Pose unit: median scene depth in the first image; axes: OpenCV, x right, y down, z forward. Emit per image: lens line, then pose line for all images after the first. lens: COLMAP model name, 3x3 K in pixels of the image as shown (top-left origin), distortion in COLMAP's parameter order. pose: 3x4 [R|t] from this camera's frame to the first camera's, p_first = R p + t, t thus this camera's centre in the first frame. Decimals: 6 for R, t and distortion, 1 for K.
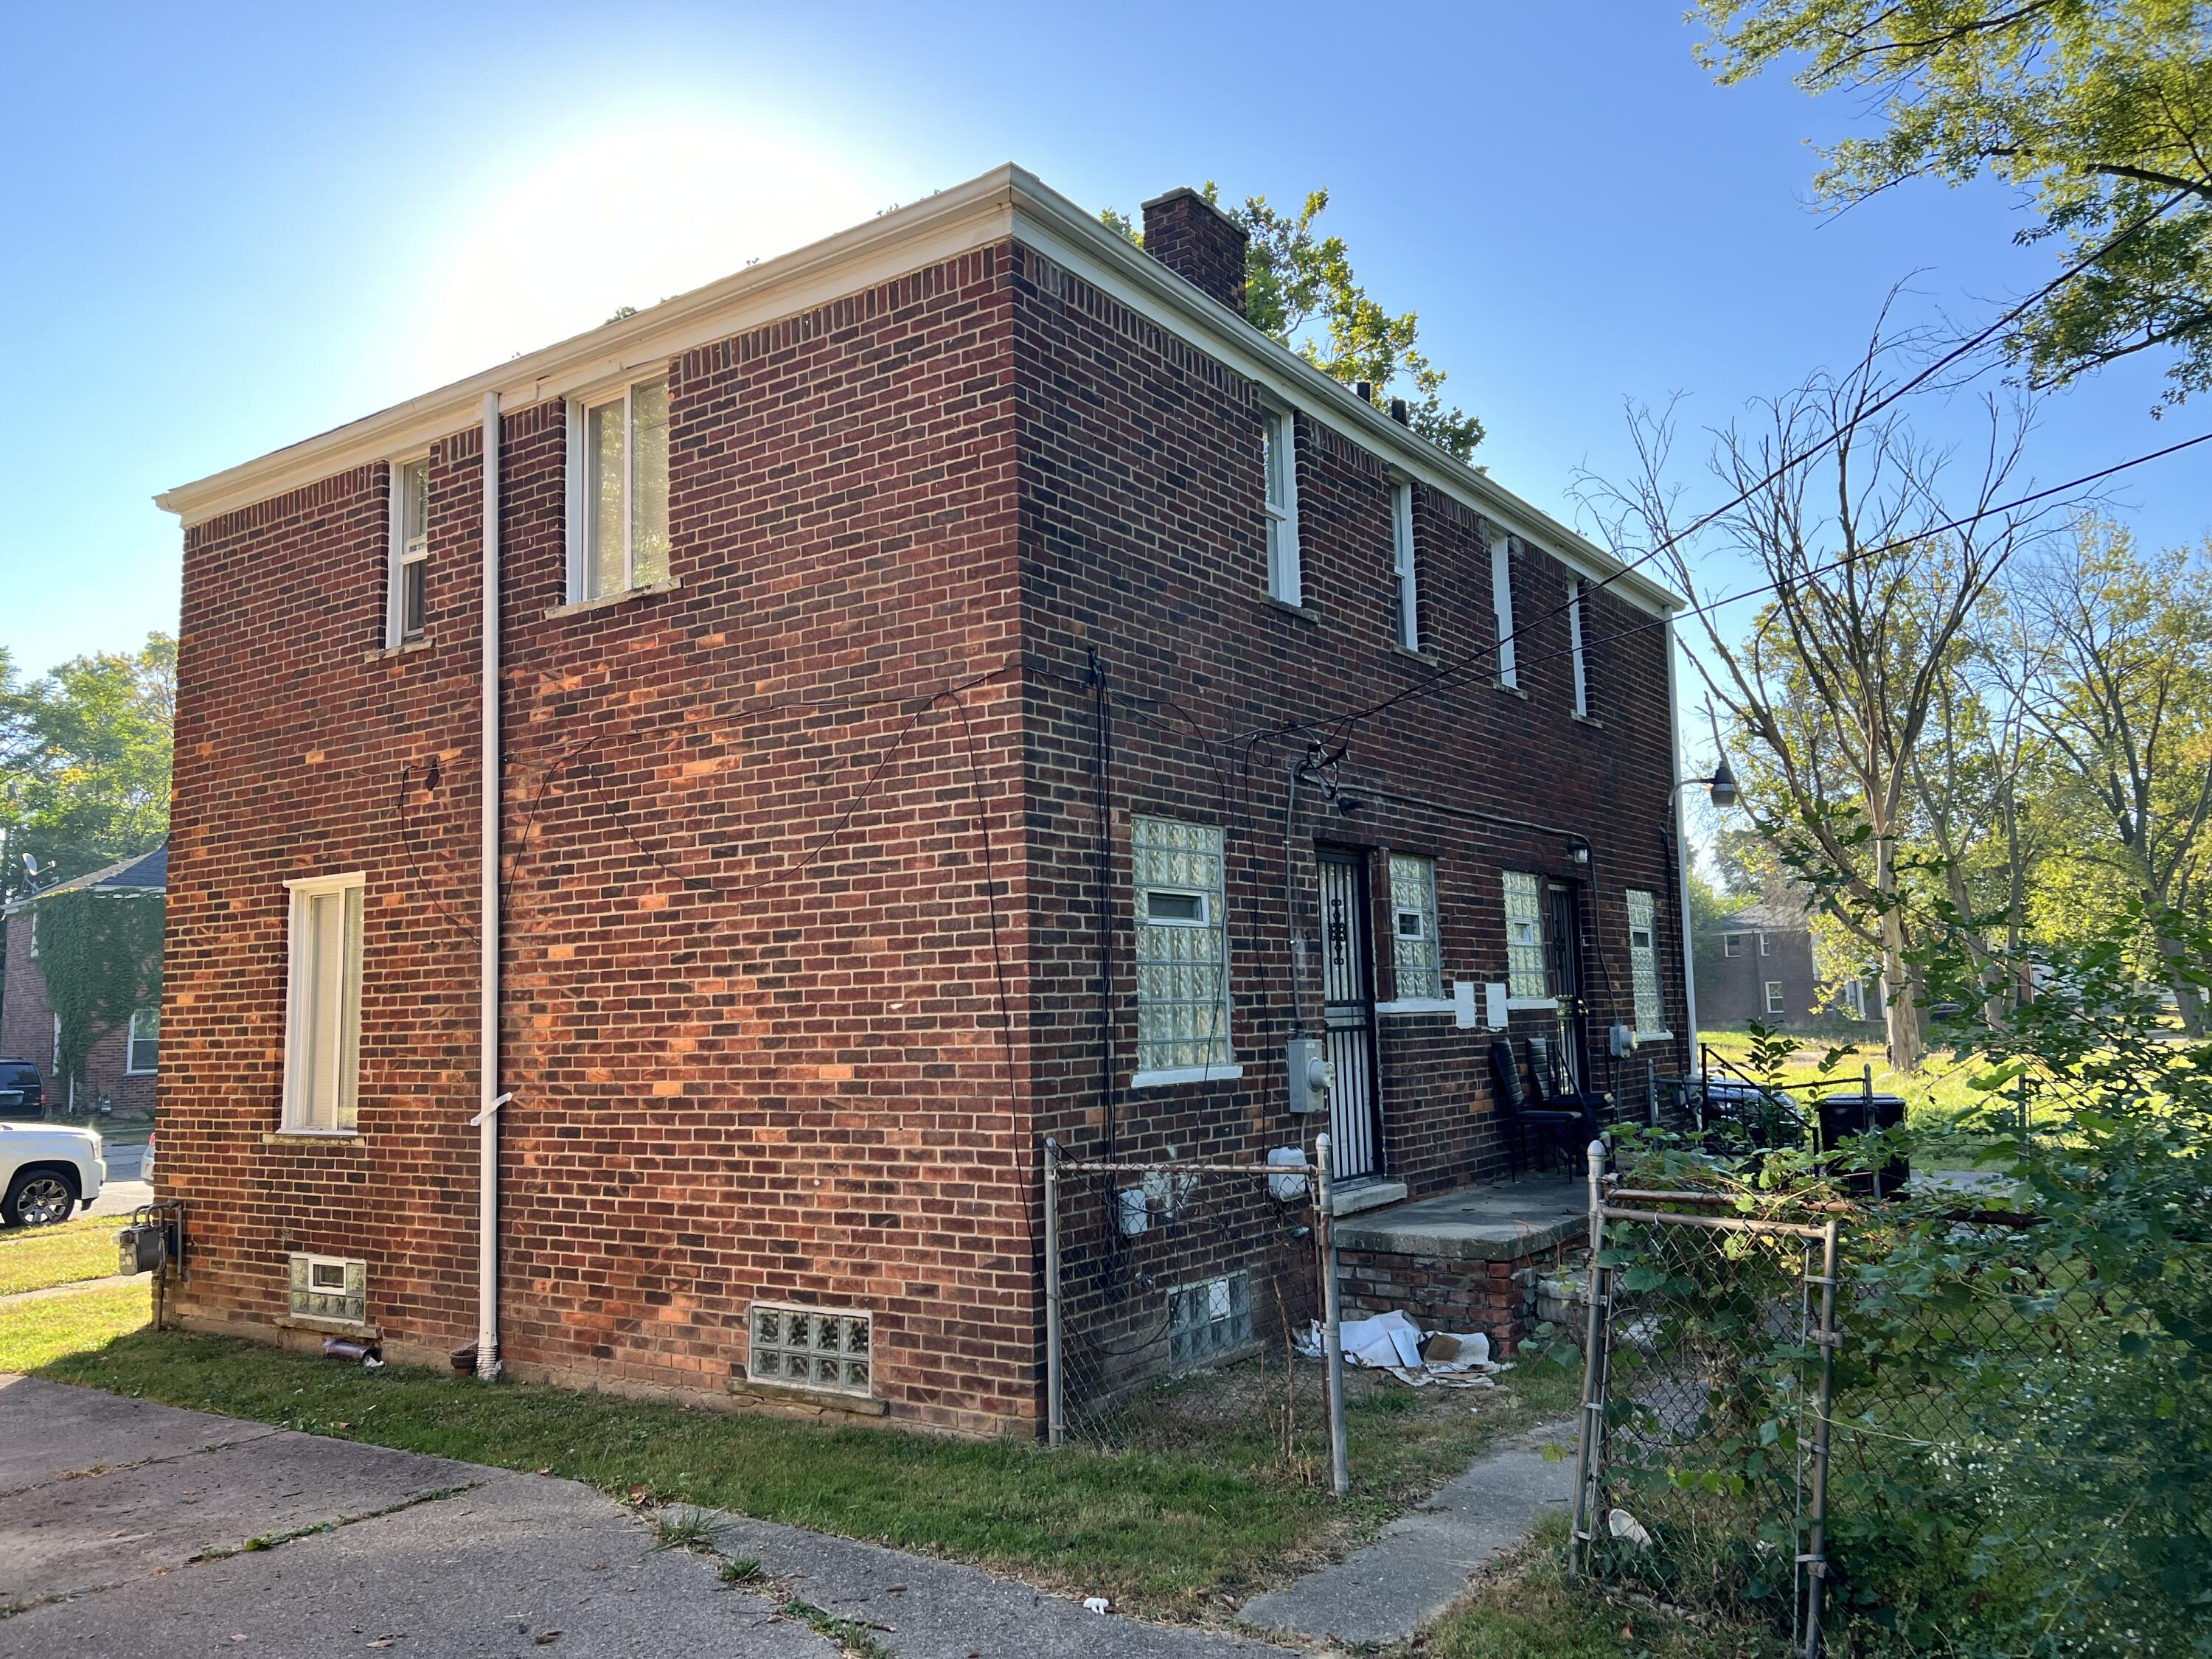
lens RADIAL K [[1660.2, 0, 1107.9], [0, 1660.2, 811.6], [0, 0, 1]] dist [0.064685, -0.071212]
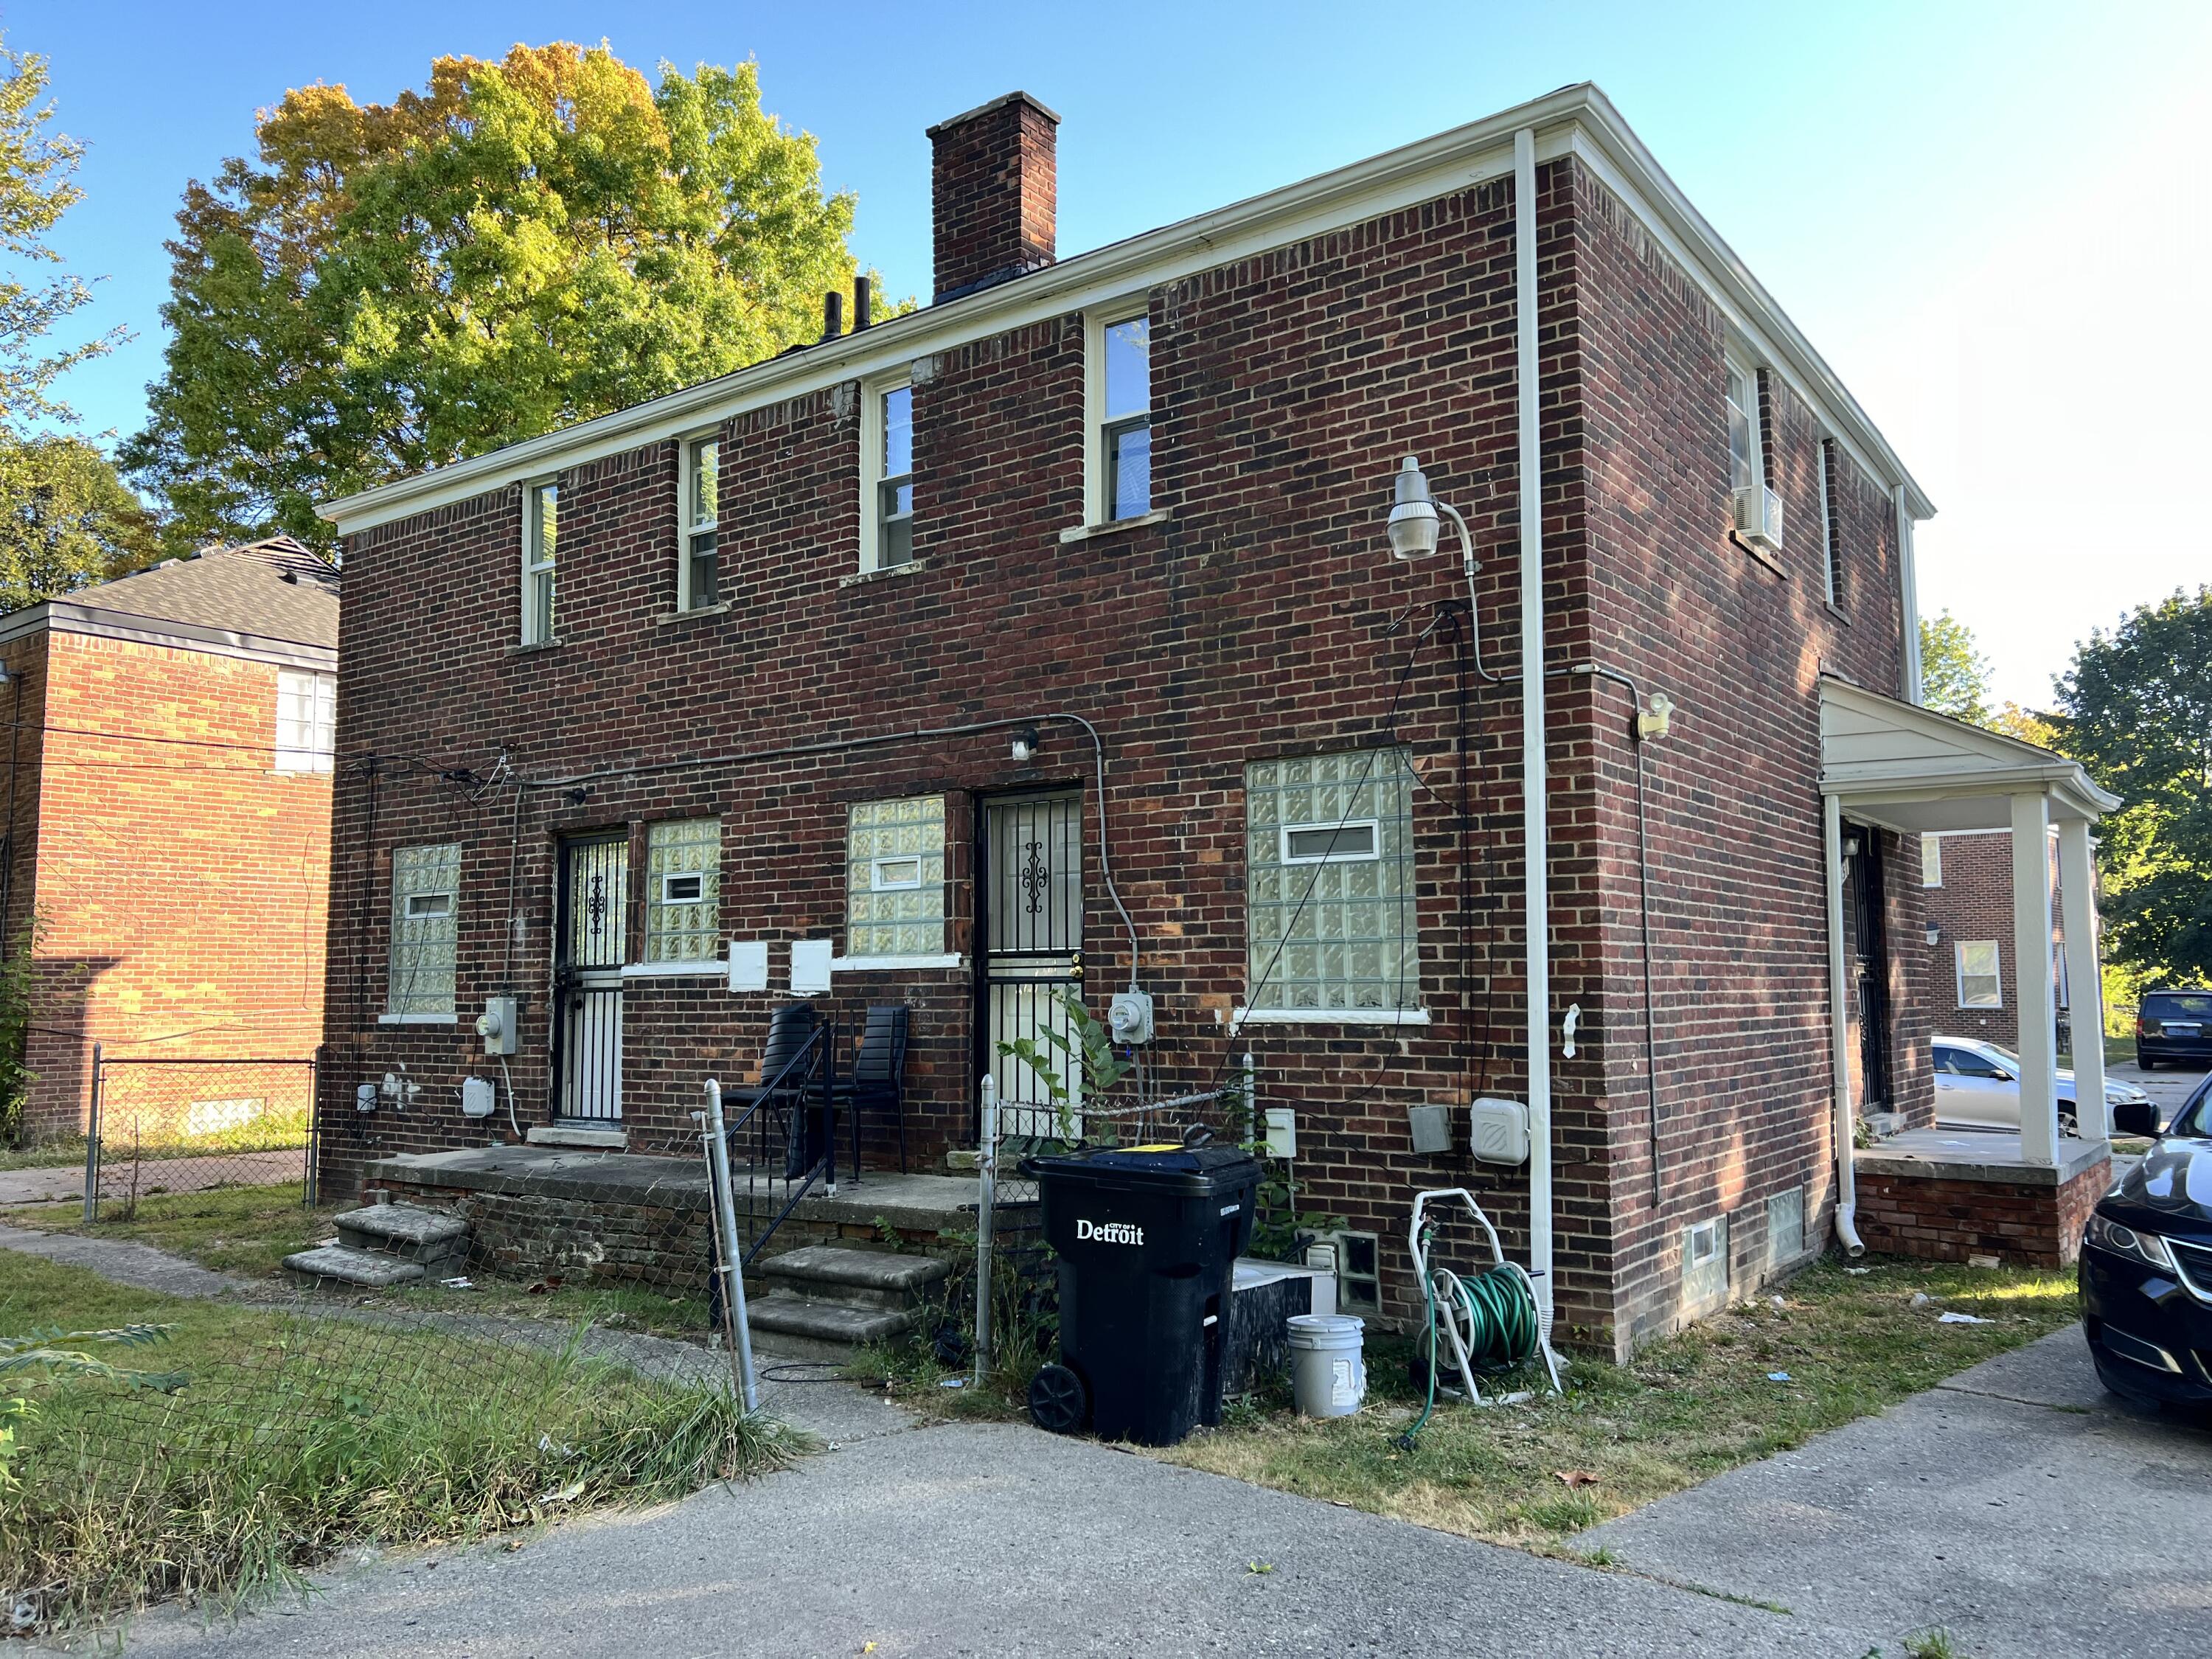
lens RADIAL K [[1660.2, 0, 1110.5], [0, 1660.2, 847.7], [0, 0, 1]] dist [0.064685, -0.071212]
pose [[-0.015871, -0.077719, -0.996849, 1.420454], [0.119553, 0.989675, -0.079063, 0.184939], [0.992701, -0.120431, -0.006416, 1.517108]]
